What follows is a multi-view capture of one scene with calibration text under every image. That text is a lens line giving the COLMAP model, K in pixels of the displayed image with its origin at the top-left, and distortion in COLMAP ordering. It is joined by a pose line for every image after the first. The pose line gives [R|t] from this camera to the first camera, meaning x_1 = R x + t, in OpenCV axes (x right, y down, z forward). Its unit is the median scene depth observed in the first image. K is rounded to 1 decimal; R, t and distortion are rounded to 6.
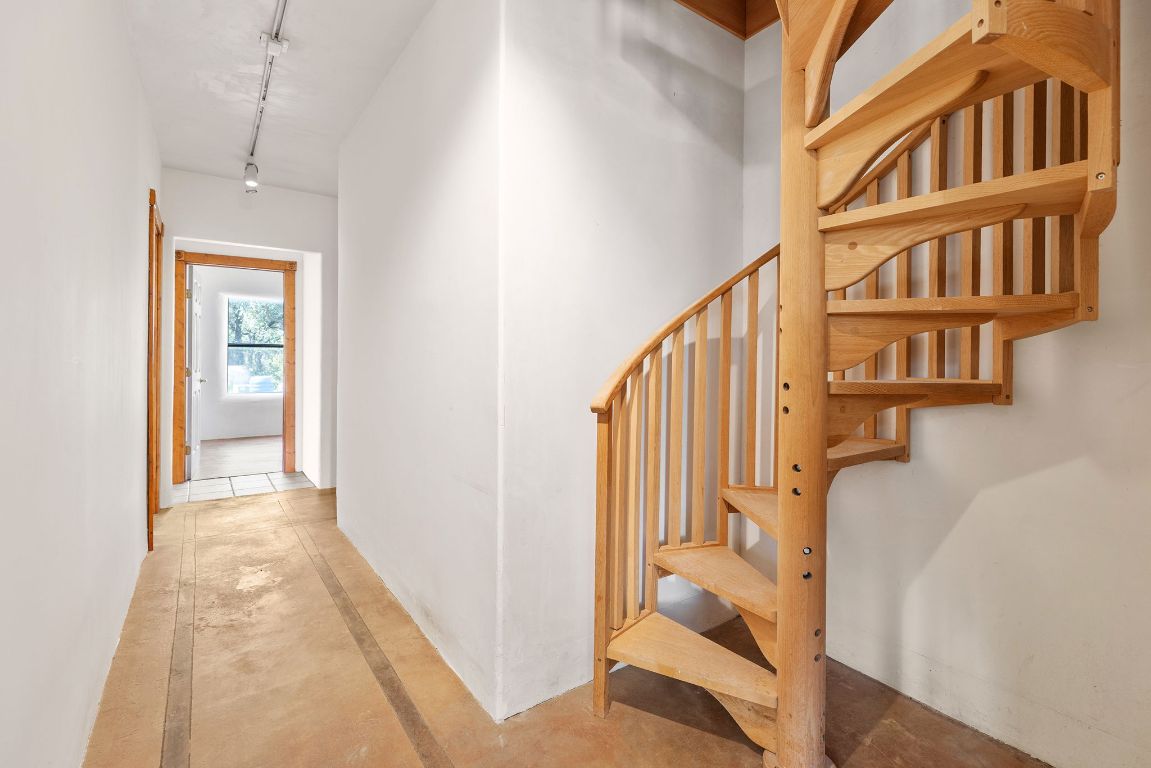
lens RADIAL K [[518.3, 0, 575.5], [0, 518.3, 377.7], [0, 0, 1]] dist [0.003349, 0.000837]
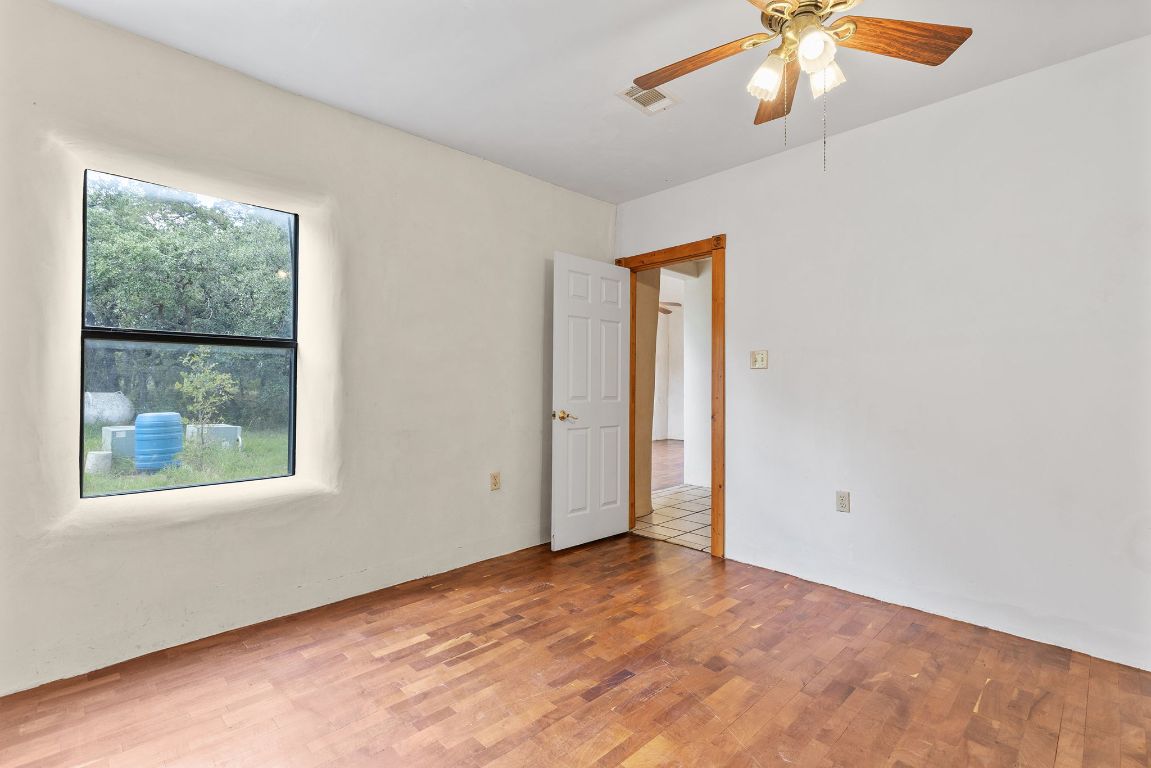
lens RADIAL K [[518.3, 0, 577.4], [0, 518.3, 386.9], [0, 0, 1]] dist [0.003349, 0.000837]
pose [[0.986758, -0.005602, 0.162104, -0.451859], [0.009172, 0.999731, -0.021287, -0.027392], [-0.161941, 0.022492, 0.986544, 0.679169]]
